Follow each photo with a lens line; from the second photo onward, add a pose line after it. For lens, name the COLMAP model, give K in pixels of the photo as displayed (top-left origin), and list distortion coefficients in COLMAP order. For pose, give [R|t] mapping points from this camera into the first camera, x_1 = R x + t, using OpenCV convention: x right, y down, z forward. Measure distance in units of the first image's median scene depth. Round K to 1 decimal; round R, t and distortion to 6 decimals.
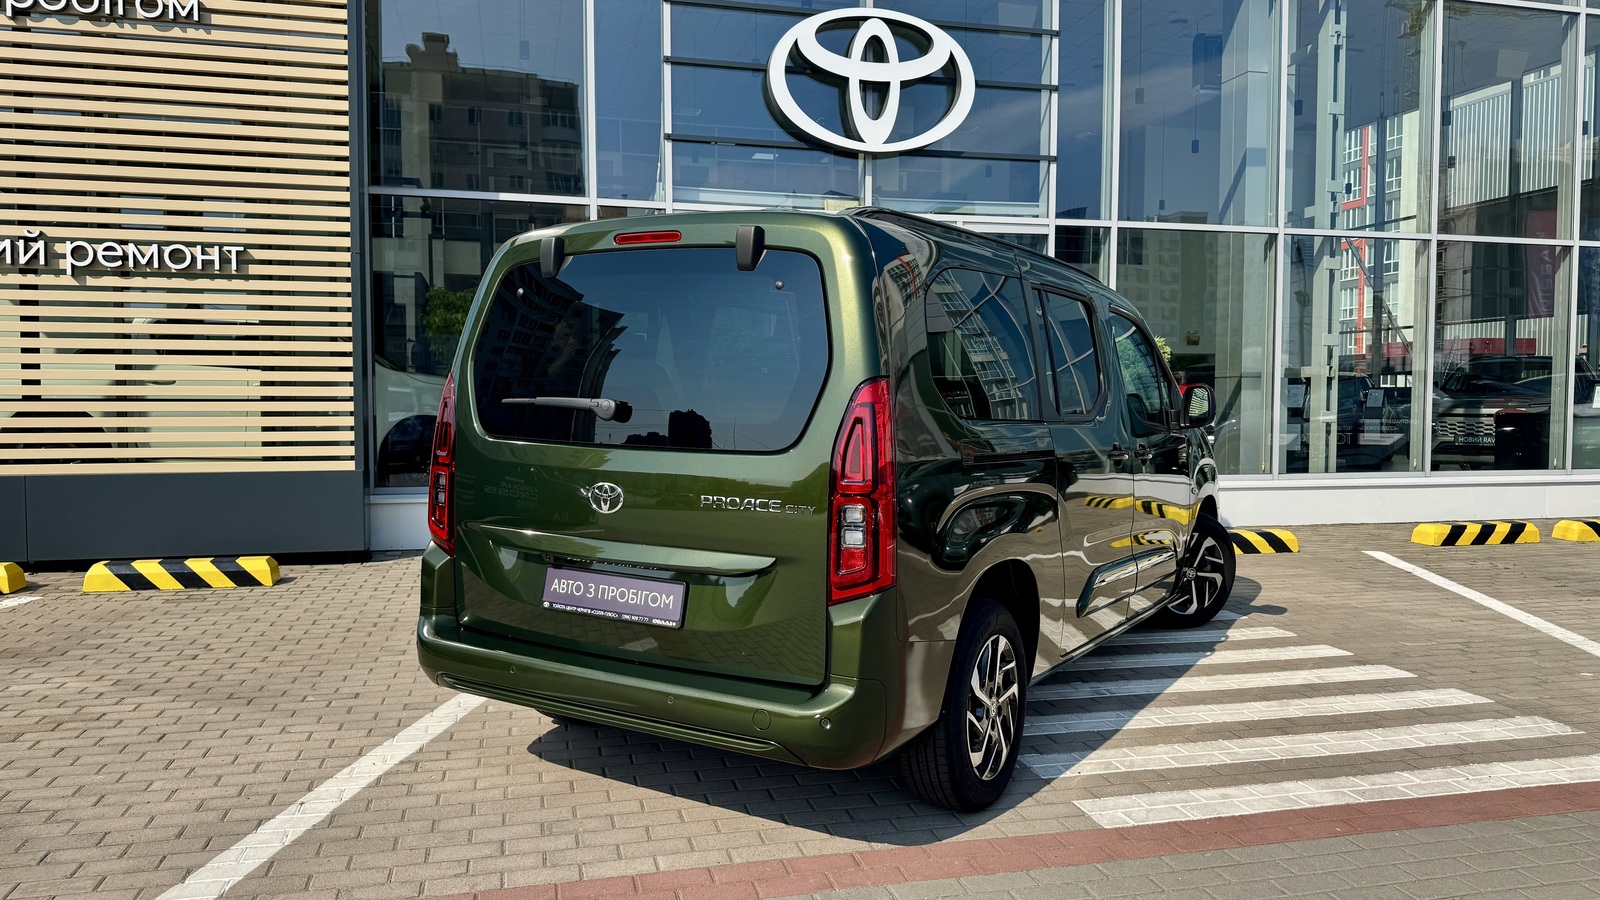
lens RADIAL K [[1145.6, 0, 798.0], [0, 1145.6, 451.8], [0, 0, 1]] dist [0.004133, -0.008039]
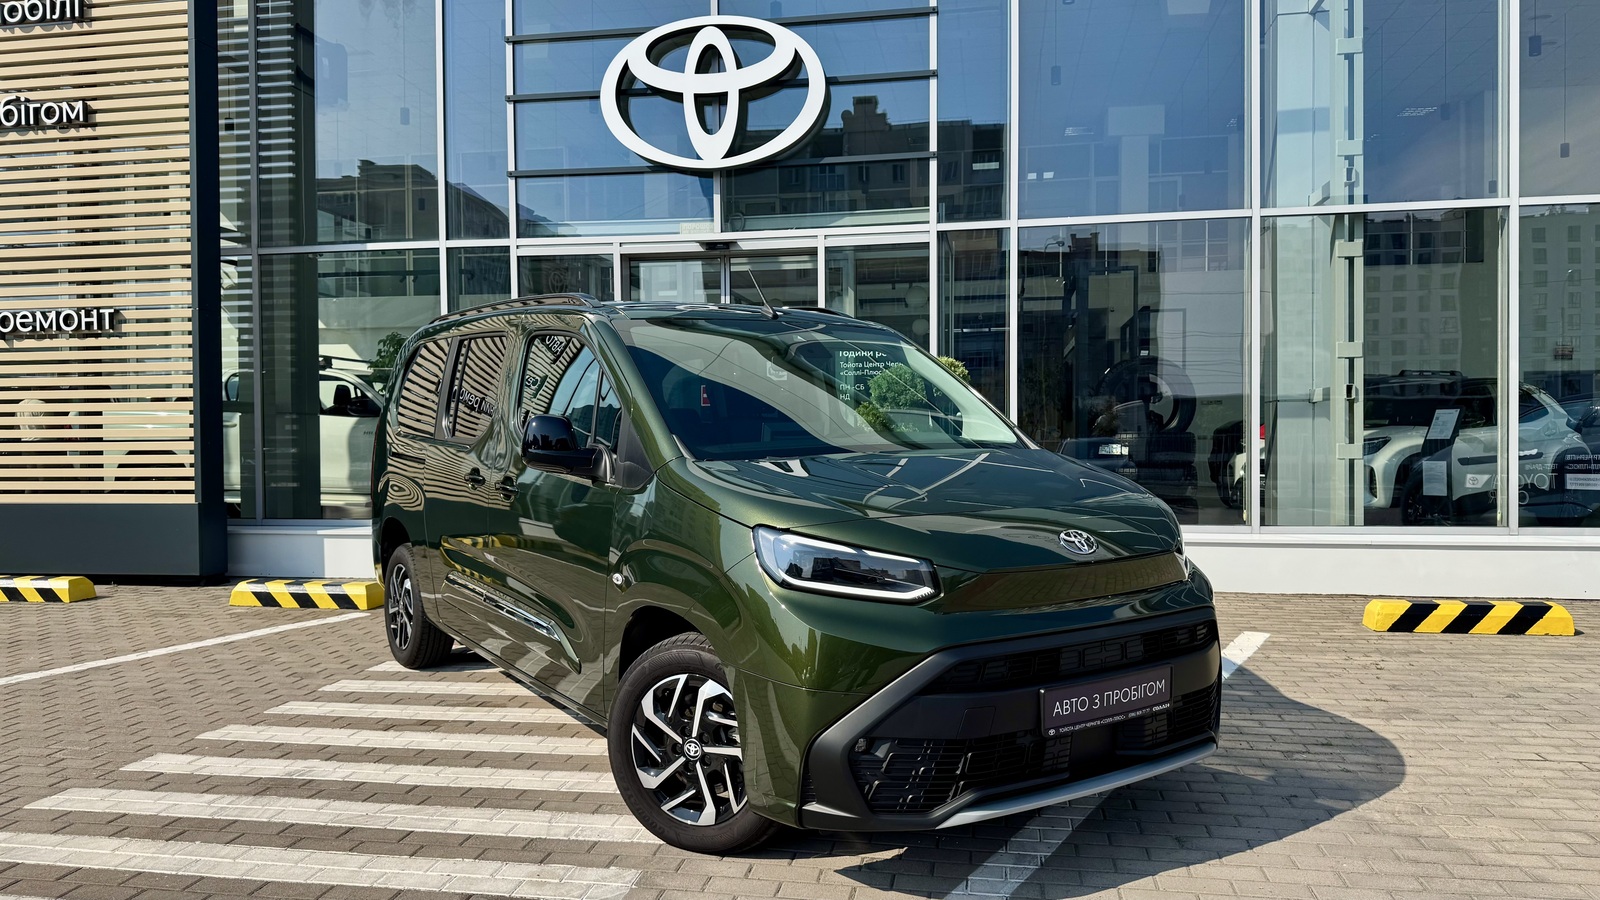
lens RADIAL K [[1145.6, 0, 798.0], [0, 1145.6, 451.8], [0, 0, 1]] dist [0.004133, -0.008039]
pose [[0.912752, -0.003442, -0.408501, 0.607922], [-0.008953, 0.999556, -0.028427, -0.007236], [0.408417, 0.029604, 0.912315, 0.223283]]
